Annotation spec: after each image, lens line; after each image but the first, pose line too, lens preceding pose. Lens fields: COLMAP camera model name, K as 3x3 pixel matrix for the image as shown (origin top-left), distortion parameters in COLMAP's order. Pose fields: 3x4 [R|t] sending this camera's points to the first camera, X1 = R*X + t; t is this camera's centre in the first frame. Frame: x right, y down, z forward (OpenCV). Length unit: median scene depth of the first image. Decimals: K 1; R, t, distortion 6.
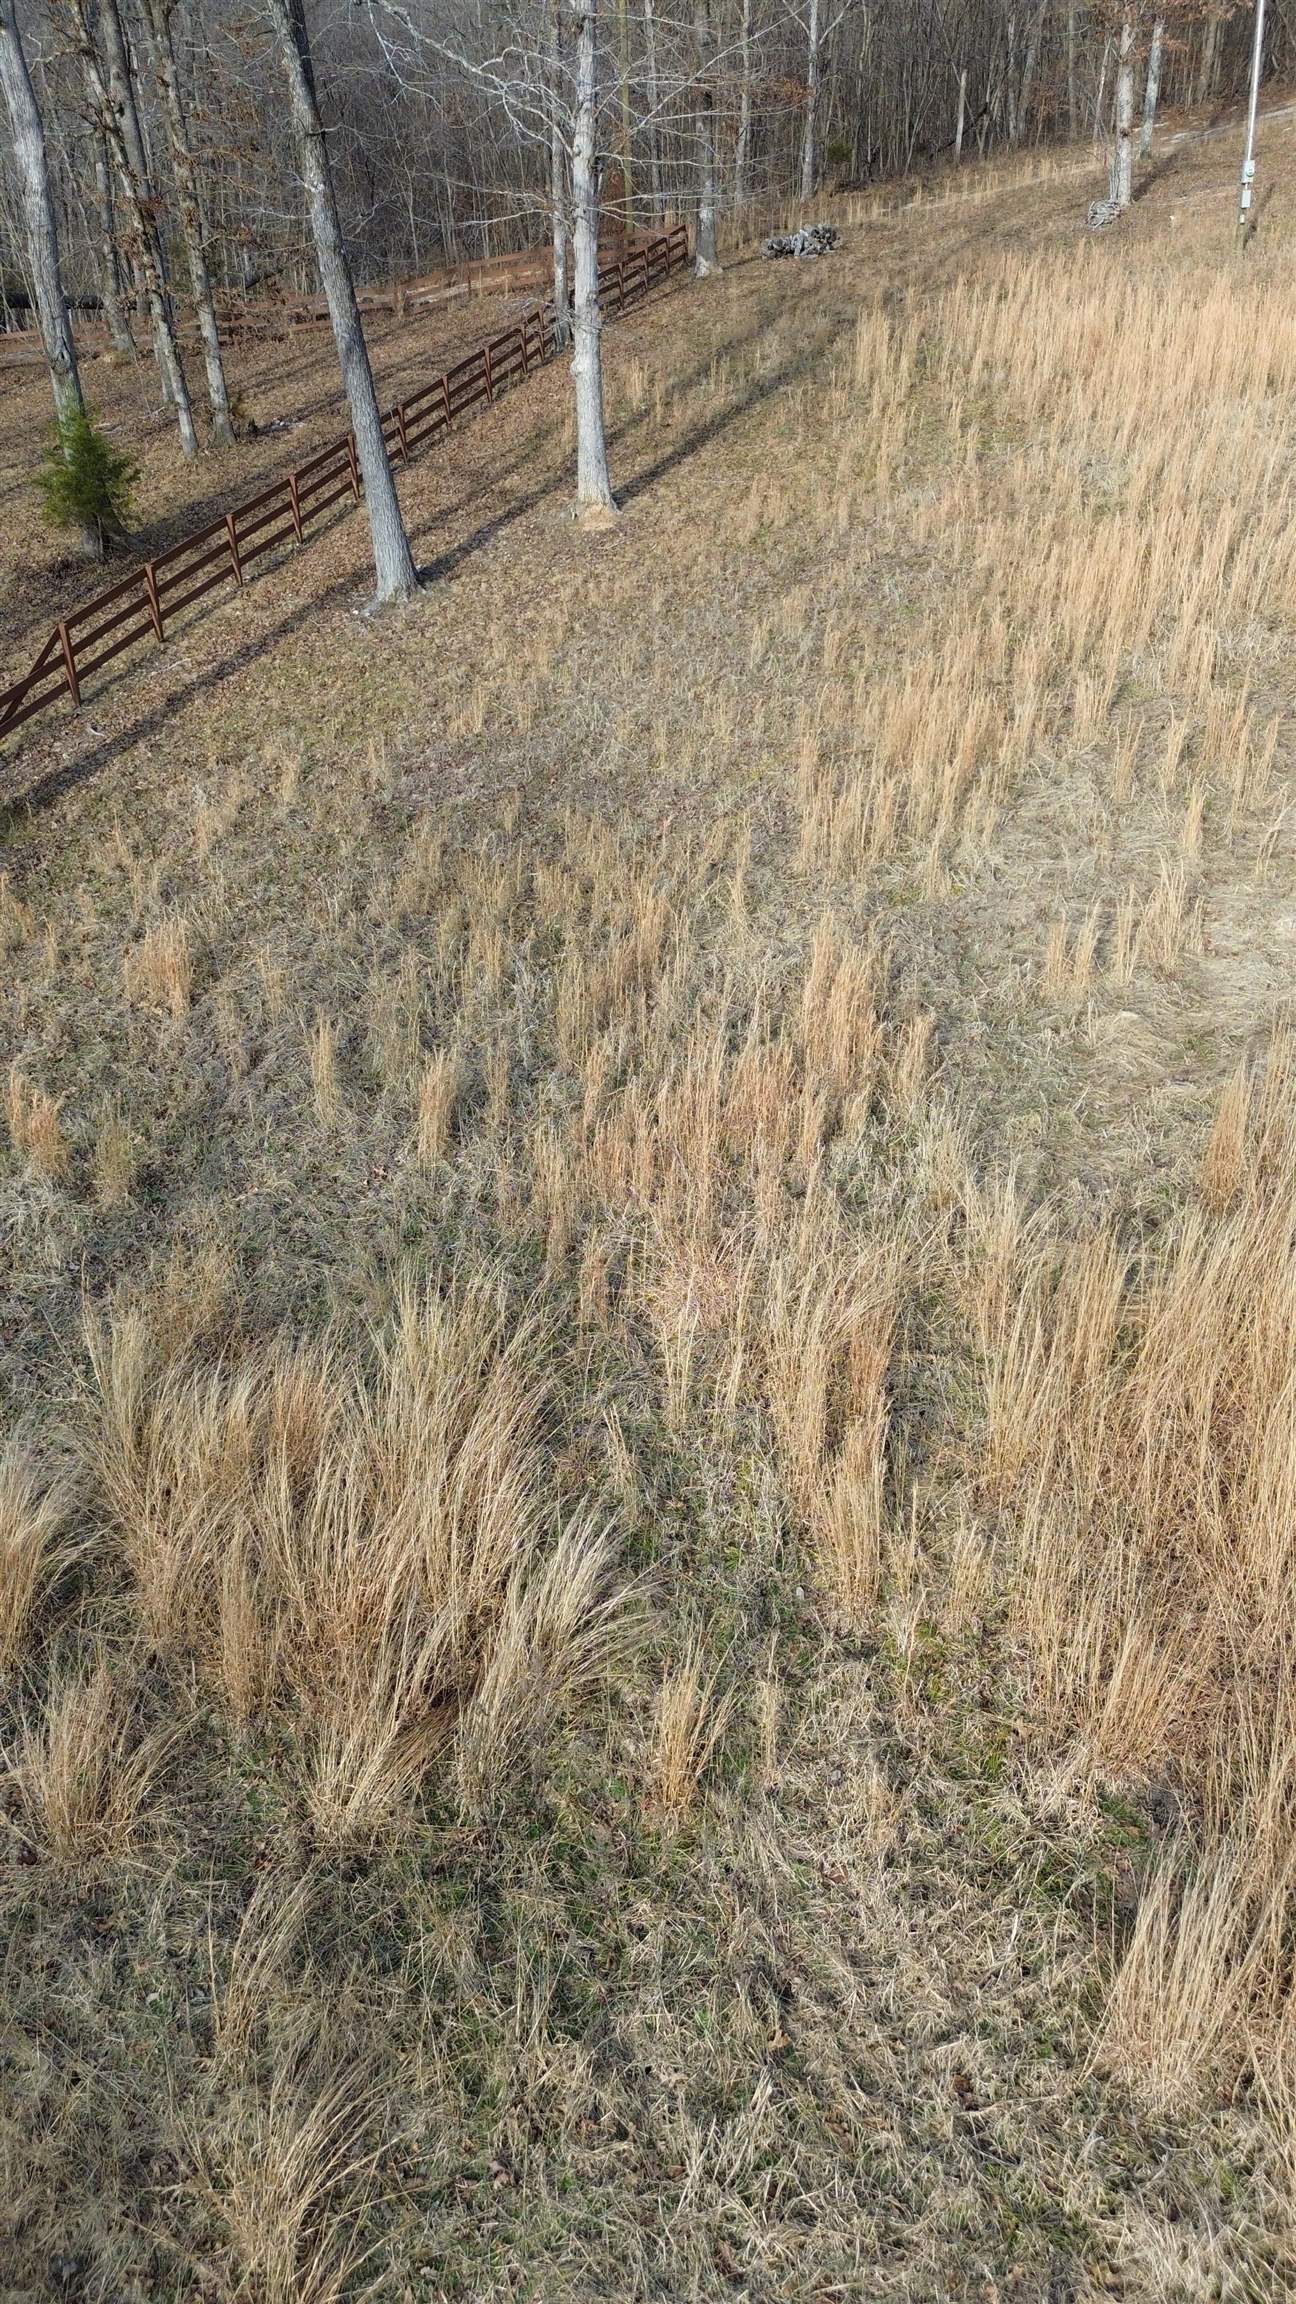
lens RADIAL K [[1662.7, 0, 642.0], [0, 1662.7, 1112.9], [0, 0, 1]] dist [0.091484, -0.090812]
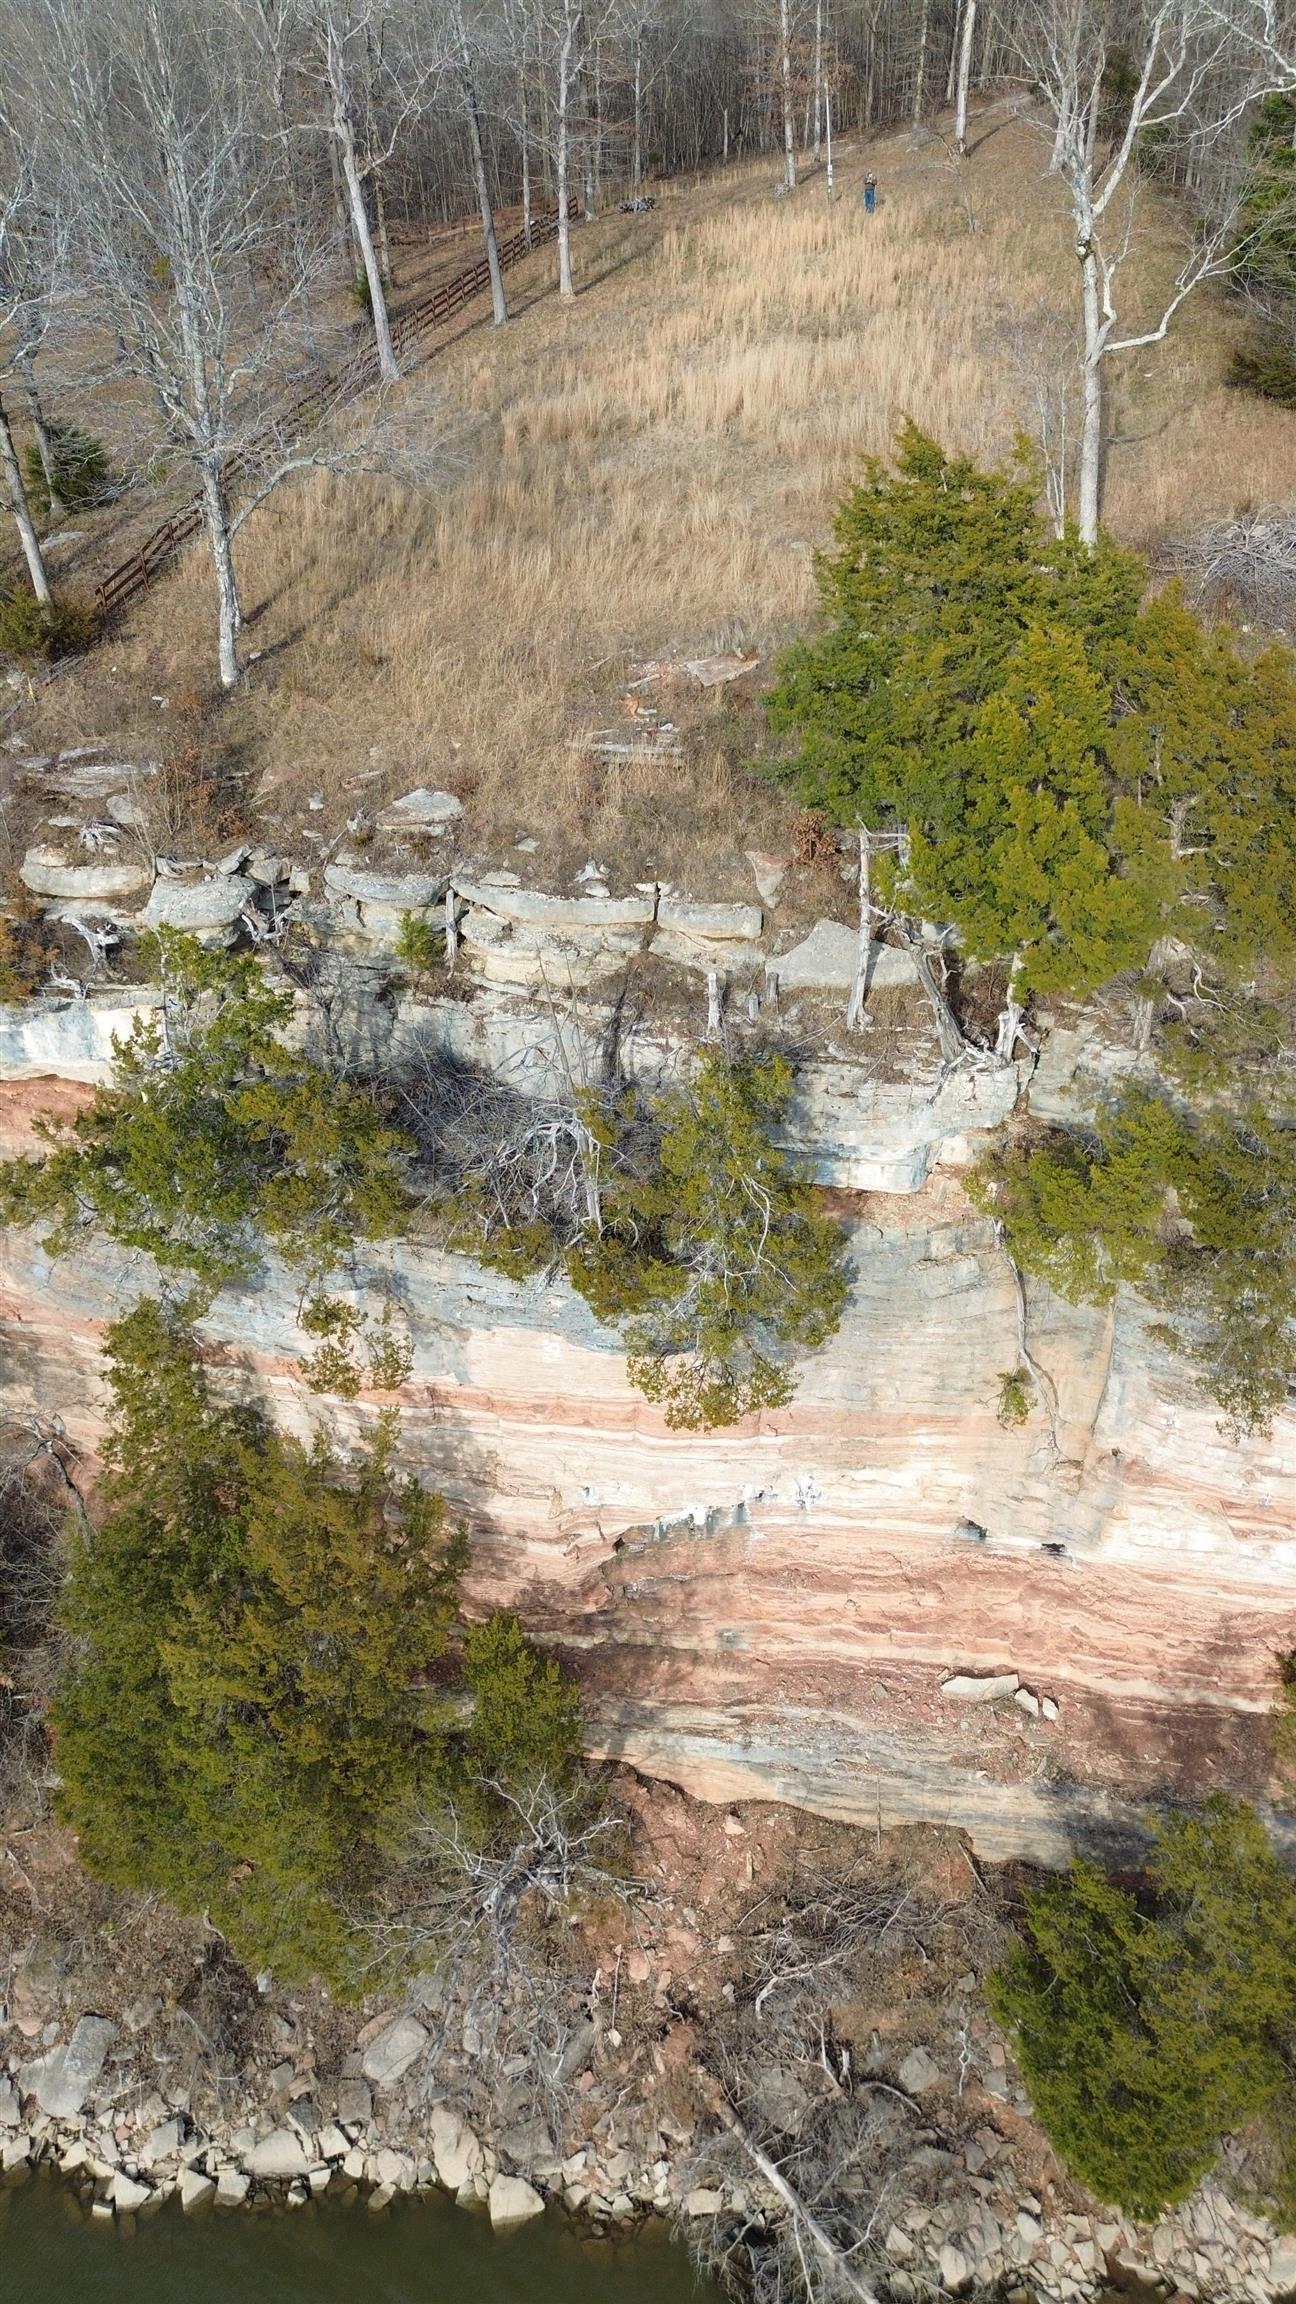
lens RADIAL K [[1662.7, 0, 642.0], [0, 1662.7, 1112.9], [0, 0, 1]] dist [0.091484, -0.090812]
pose [[0.995947, -0.045676, 0.077487, -0.133638], [0.045445, 0.998956, 0.004747, 0.701711], [-0.077623, -0.001206, 0.996982, -1.275197]]
